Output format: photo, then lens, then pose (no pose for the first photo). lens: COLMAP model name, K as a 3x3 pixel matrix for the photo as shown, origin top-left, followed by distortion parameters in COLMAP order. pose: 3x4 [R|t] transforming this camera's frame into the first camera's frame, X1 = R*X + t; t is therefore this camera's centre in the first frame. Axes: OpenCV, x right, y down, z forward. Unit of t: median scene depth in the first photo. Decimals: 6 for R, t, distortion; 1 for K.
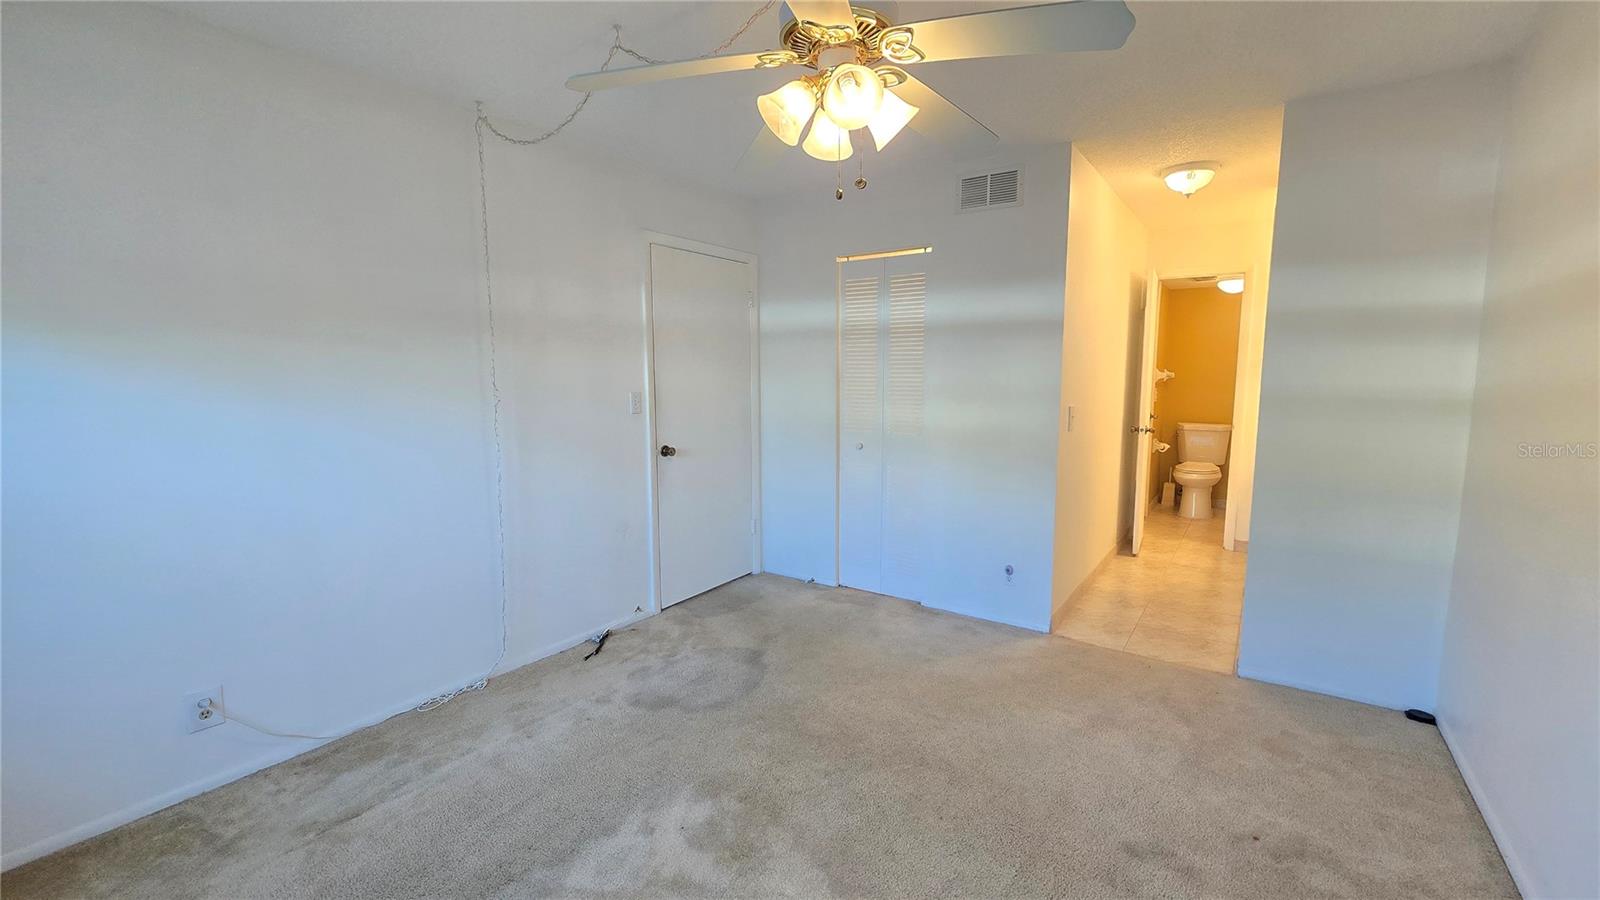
lens RADIAL K [[654.7, 0, 809.3], [0, 654.7, 452.9], [0, 0, 1]] dist [0.000303, 0.000290]
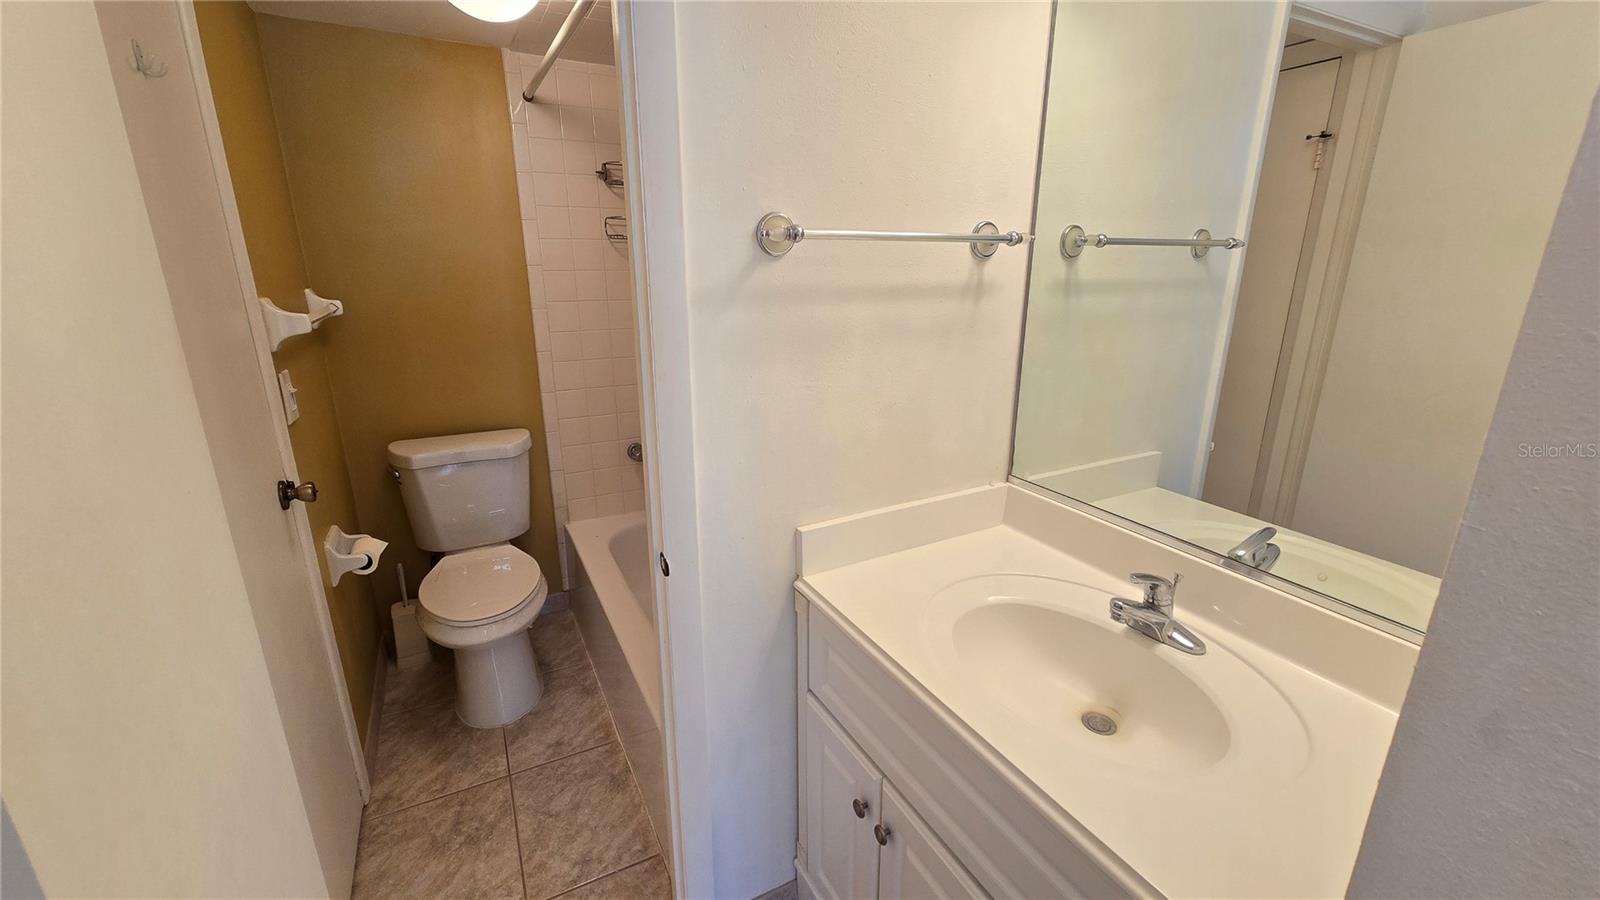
lens RADIAL K [[654.7, 0, 809.3], [0, 654.7, 452.9], [0, 0, 1]] dist [0.000303, 0.000290]
pose [[0.450371, -0.245717, 0.858364, 0.377391], [0.096451, 0.969148, 0.226823, -0.102727], [-0.887617, -0.019364, 0.460176, 0.665965]]
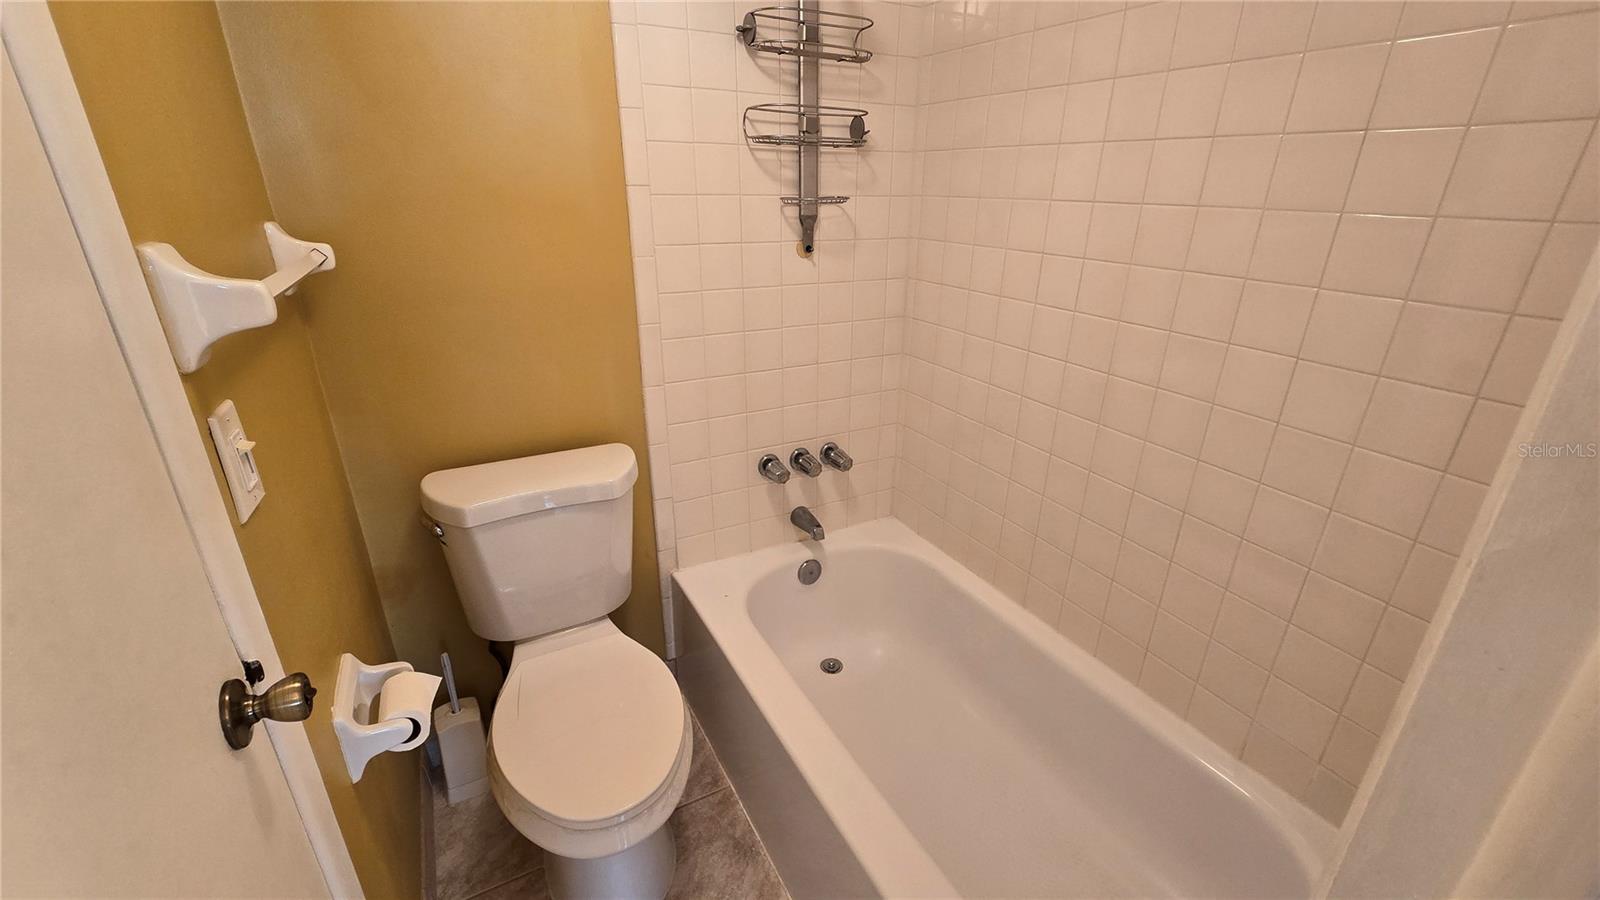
lens RADIAL K [[654.7, 0, 809.3], [0, 654.7, 452.9], [0, 0, 1]] dist [0.000303, 0.000290]
pose [[0.443435, -0.320165, 0.837173, 0.459041], [0.094641, 0.945530, 0.311475, -0.114254], [-0.891296, -0.058888, 0.449582, 0.821357]]
